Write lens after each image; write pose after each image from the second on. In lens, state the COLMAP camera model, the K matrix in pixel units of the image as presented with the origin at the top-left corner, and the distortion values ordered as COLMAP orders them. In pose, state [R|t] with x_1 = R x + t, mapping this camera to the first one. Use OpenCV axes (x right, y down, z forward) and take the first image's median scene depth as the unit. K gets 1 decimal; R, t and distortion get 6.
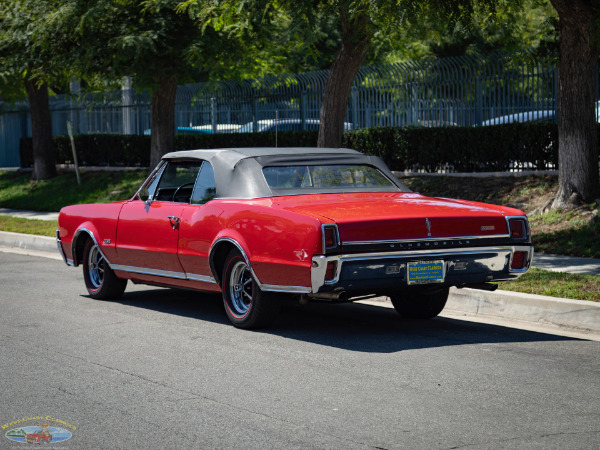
lens RADIAL K [[2330.1, 0, 300.0], [0, 2330.1, 225.0], [0, 0, 1]] dist [0.138174, 1.571175]
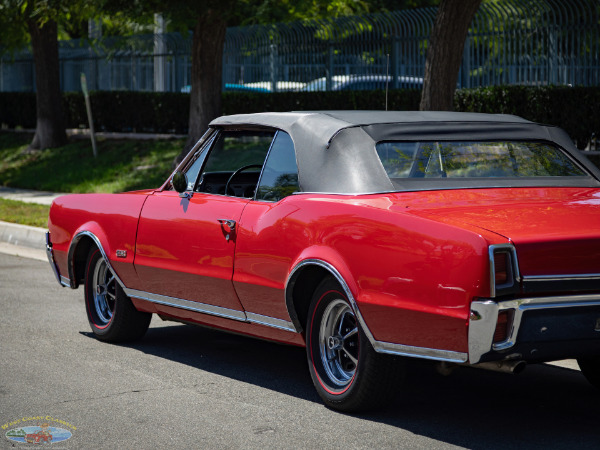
lens RADIAL K [[2330.1, 0, 300.0], [0, 2330.1, 225.0], [0, 0, 1]] dist [0.138174, 1.571175]
pose [[0.999734, 0.017693, -0.014819, -0.023464], [-0.017475, 0.999740, 0.014676, -0.010532], [0.015075, -0.014413, 0.999782, 0.347916]]
